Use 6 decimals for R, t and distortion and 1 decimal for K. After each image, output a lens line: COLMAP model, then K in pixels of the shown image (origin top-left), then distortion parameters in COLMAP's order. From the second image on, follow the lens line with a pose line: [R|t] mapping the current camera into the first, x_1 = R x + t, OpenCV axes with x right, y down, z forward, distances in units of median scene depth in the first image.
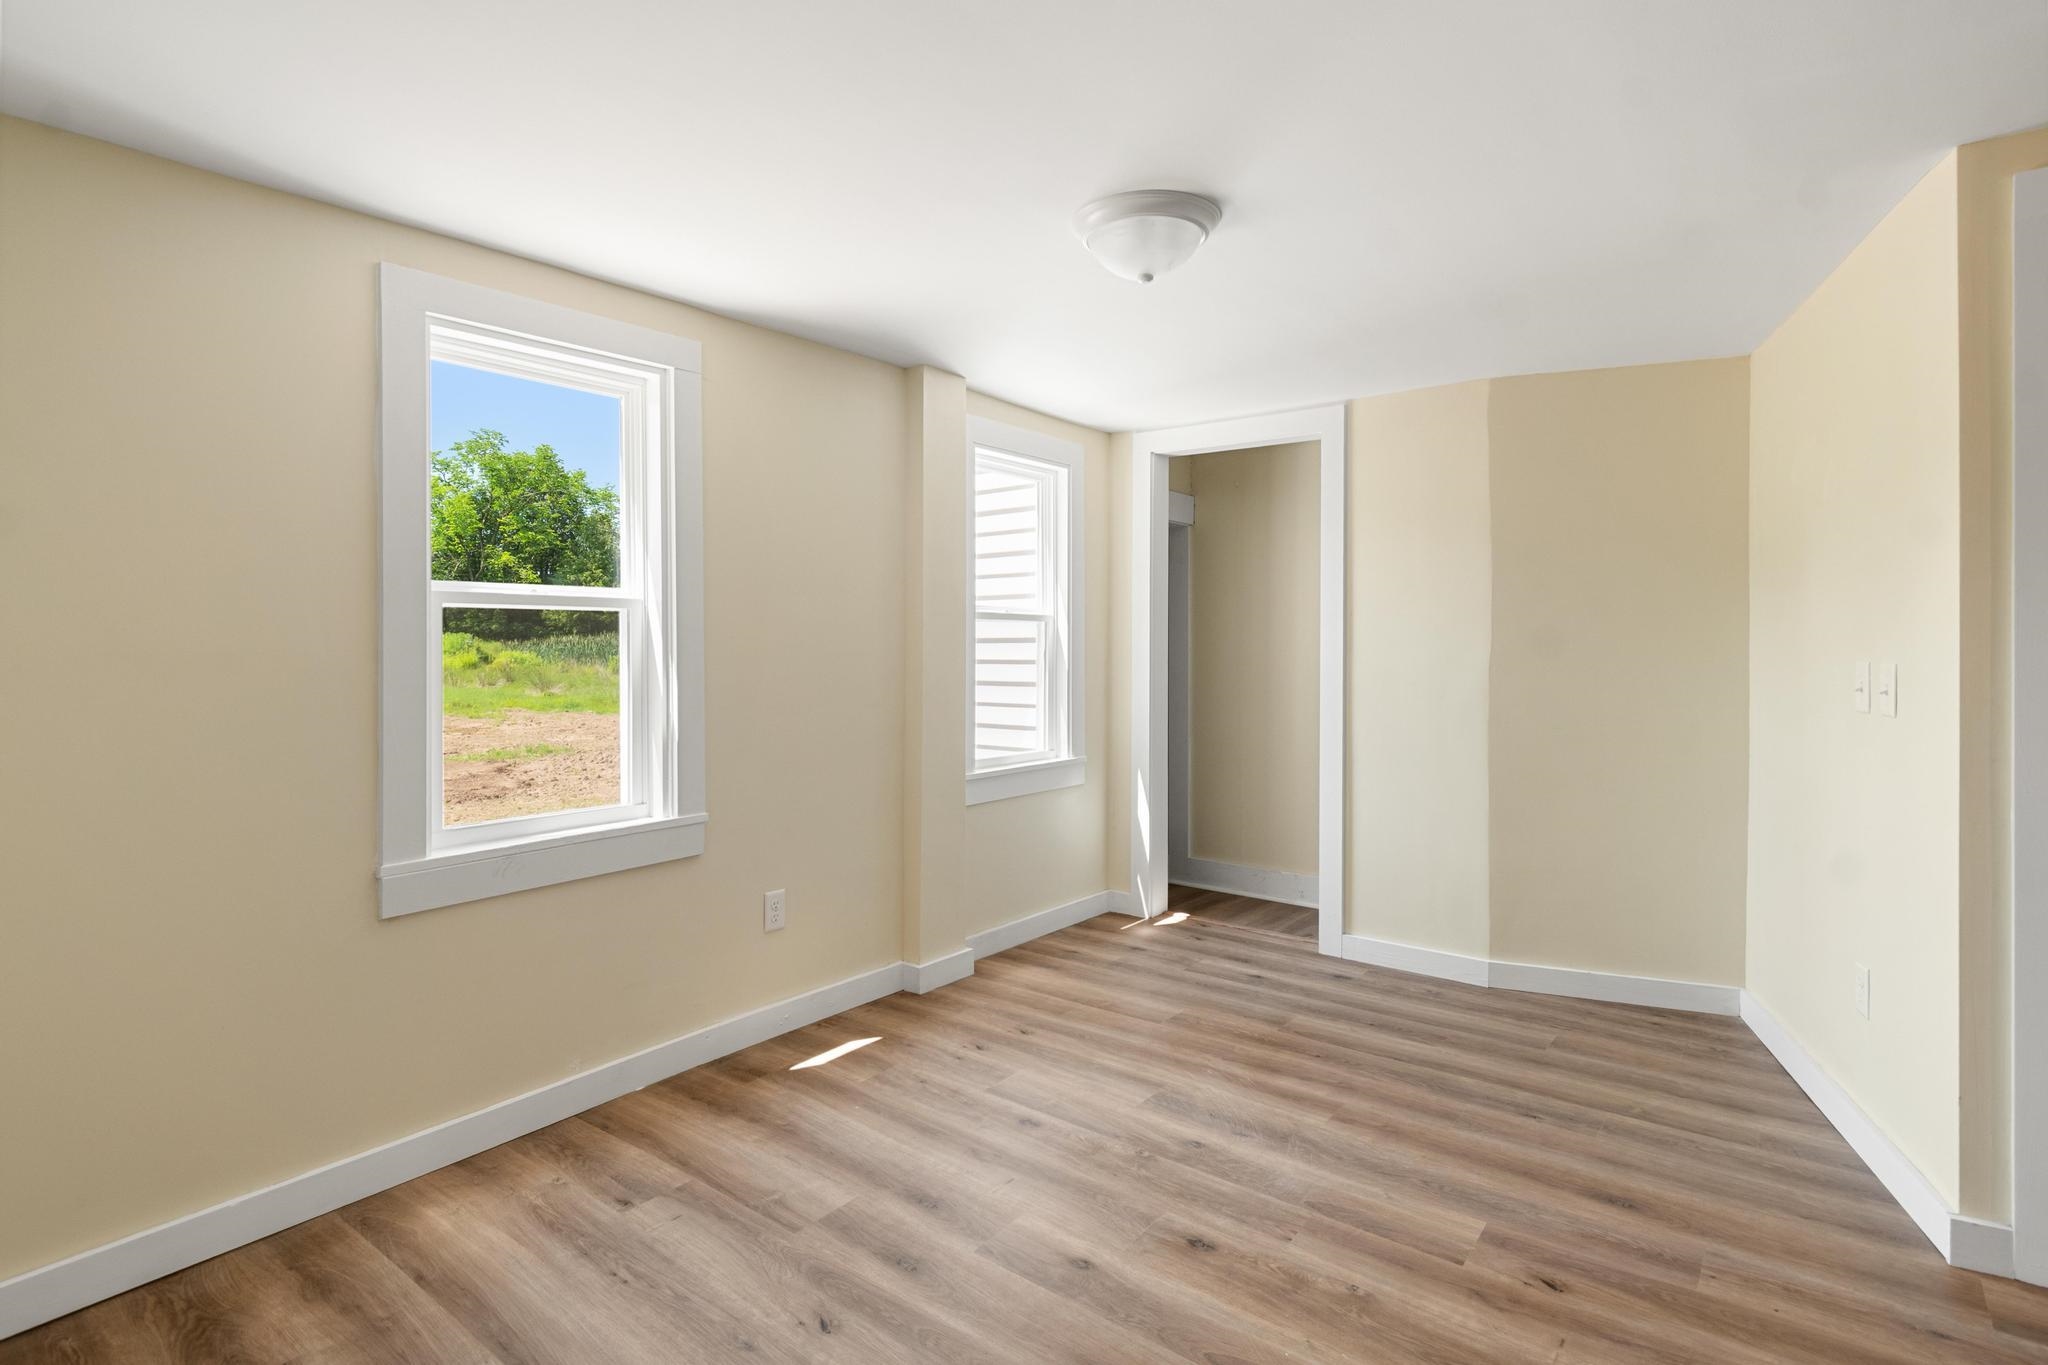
lens RADIAL K [[1023.6, 0, 1028.7], [0, 1023.6, 667.2], [0, 0, 1]] dist [0.000680, -0.001085]
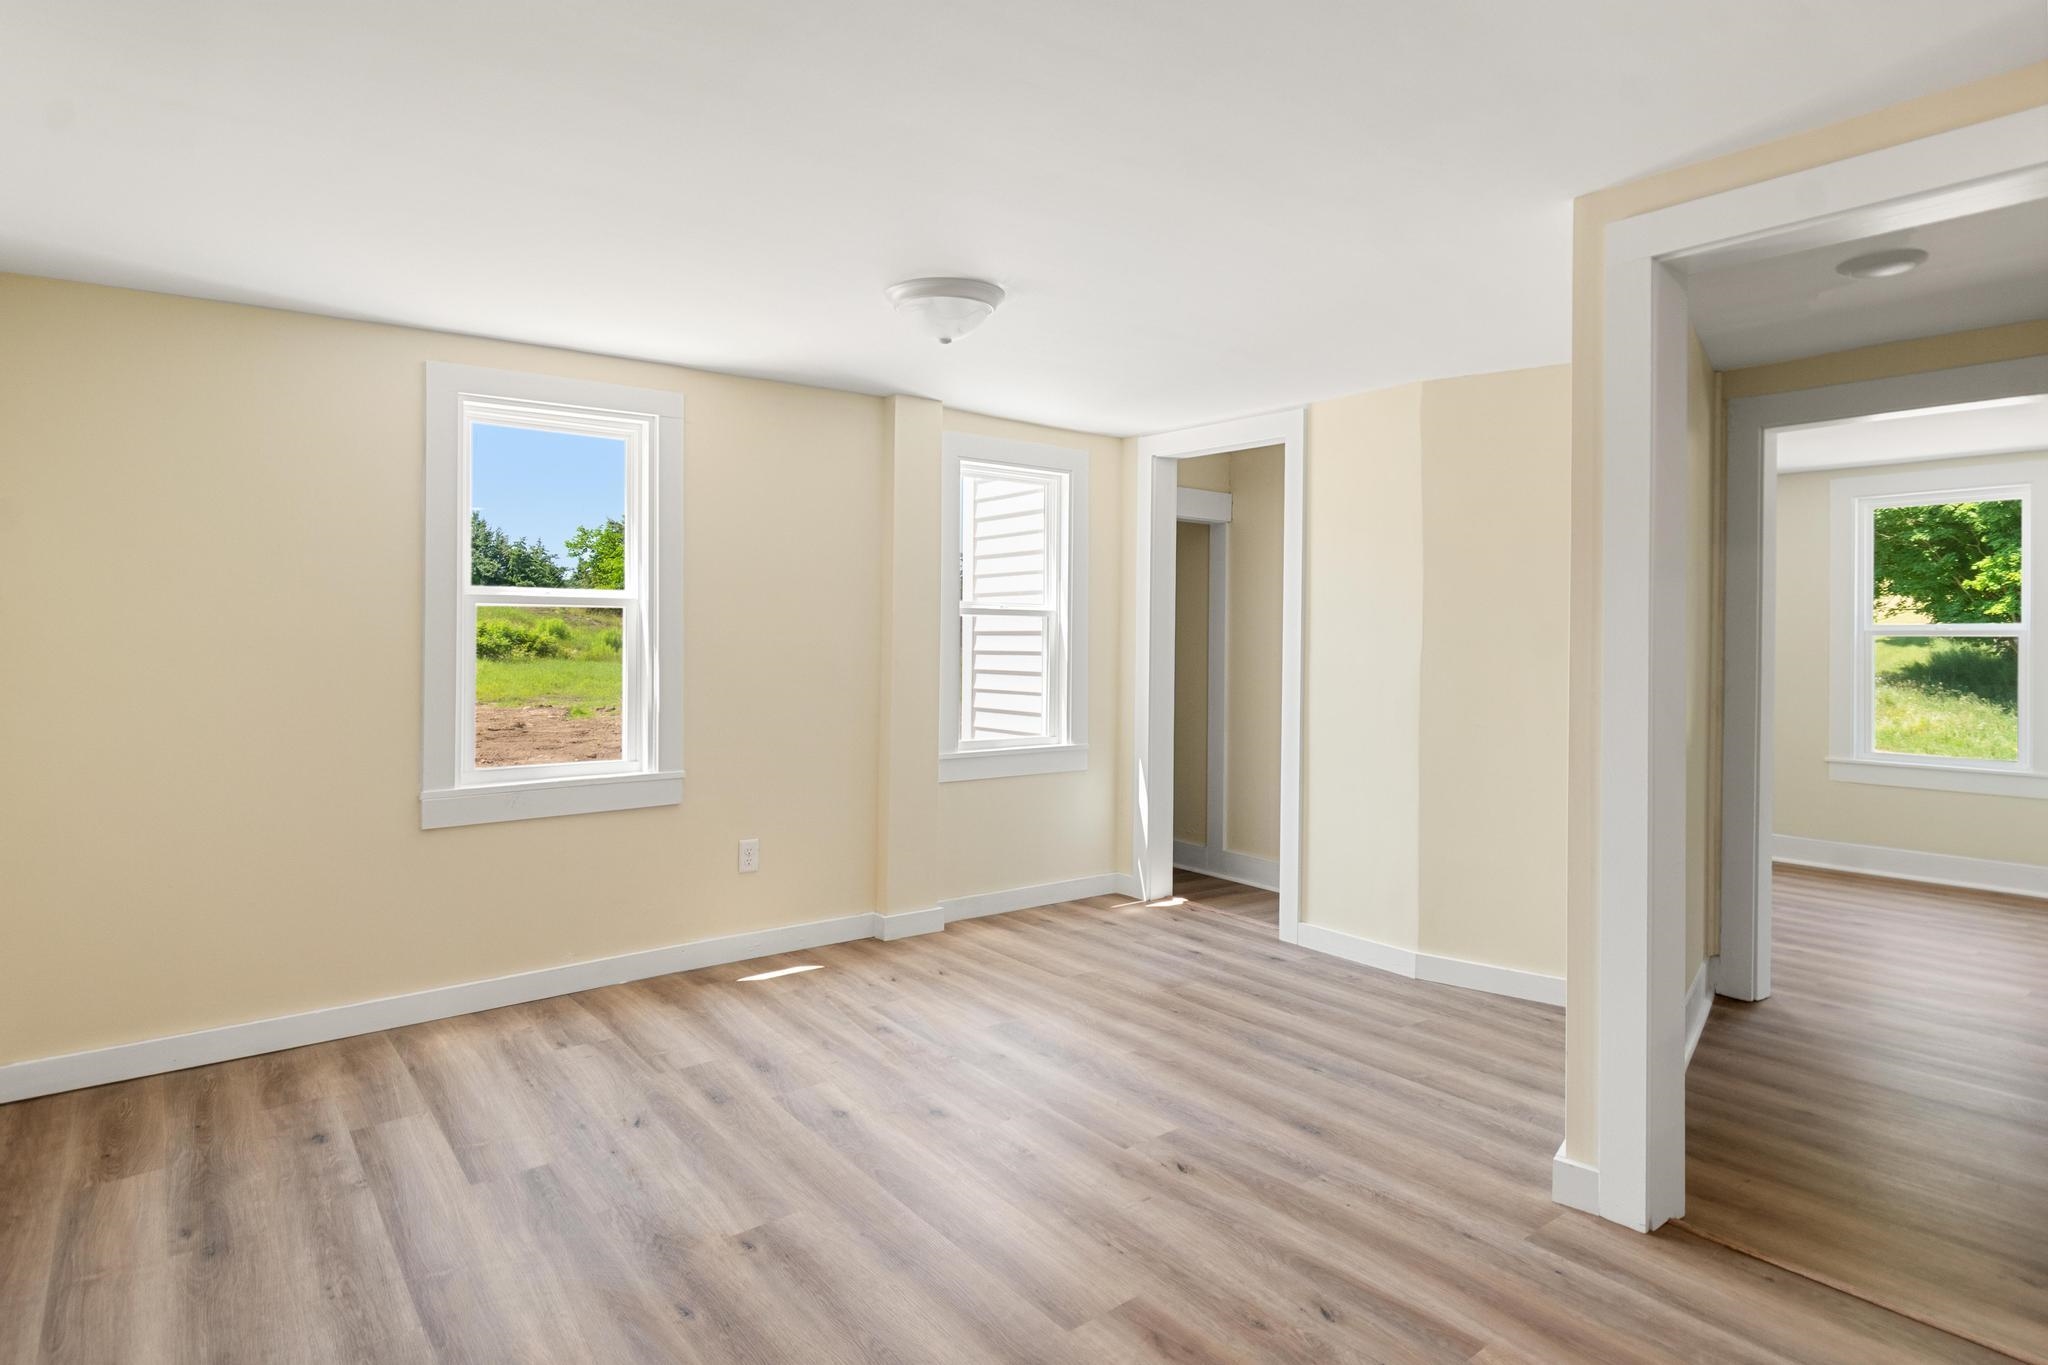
lens RADIAL K [[1132.5, 0, 1035.8], [0, 1132.5, 664.0], [0, 0, 1]] dist [-0.001334, -0.000835]
pose [[0.968886, 0.015363, -0.247032, 0.448108], [-0.014960, 0.999882, 0.003509, 0.001523], [0.247057, 0.000296, 0.969001, -0.233701]]
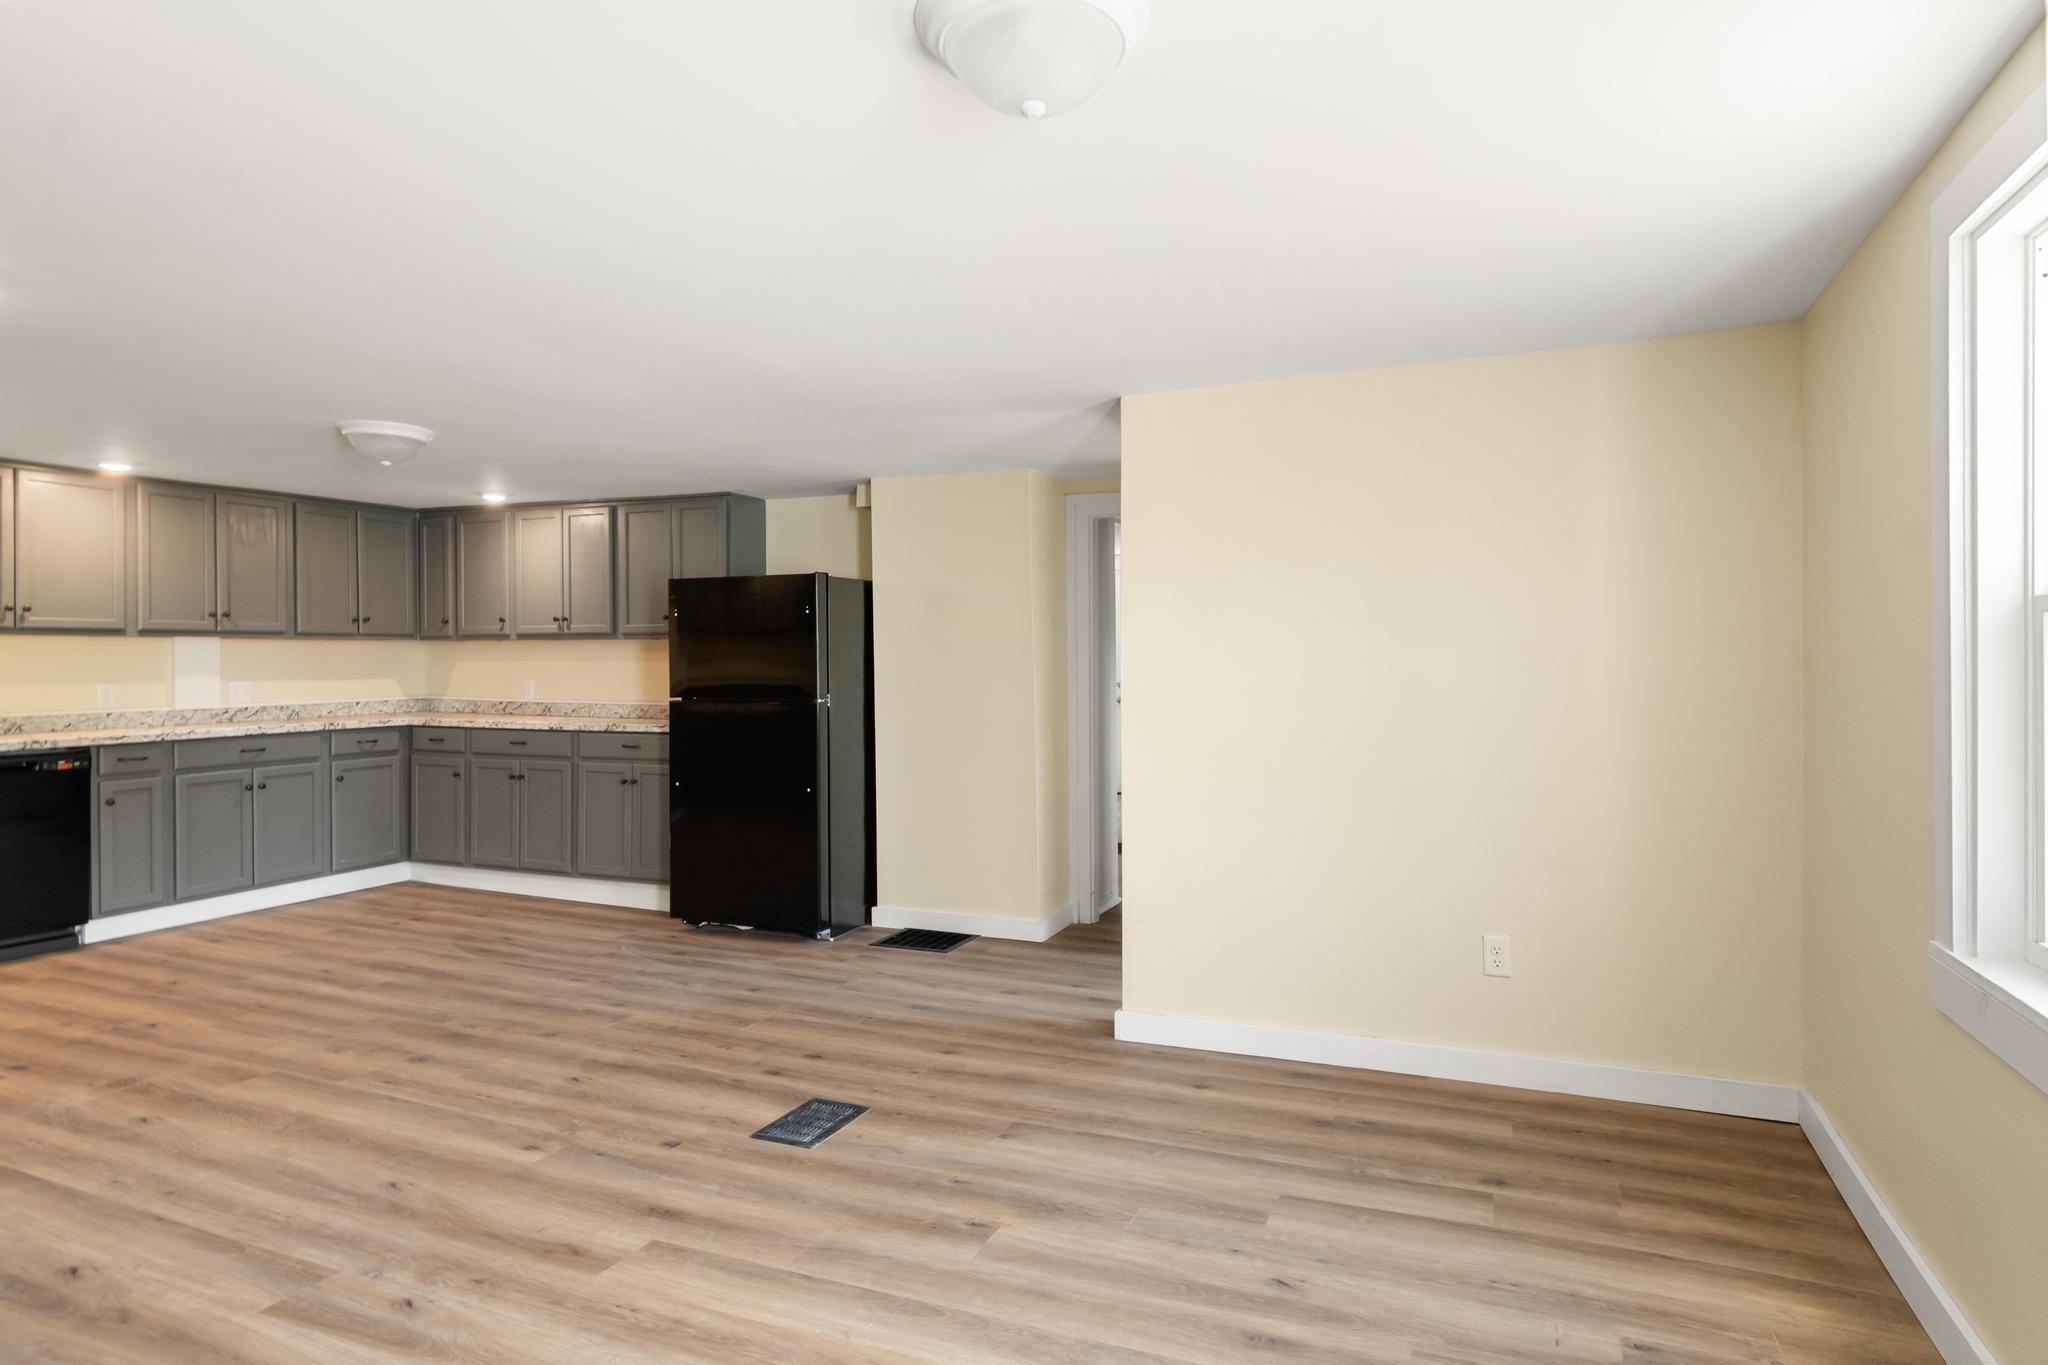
lens RADIAL K [[1132.5, 0, 1035.8], [0, 1132.5, 664.0], [0, 0, 1]] dist [-0.001334, -0.000835]
pose [[-0.966115, 0.008214, -0.257981, 0.238350], [0.001291, 0.999635, 0.026992, -0.041899], [0.258109, 0.025744, -0.965773, 1.347178]]
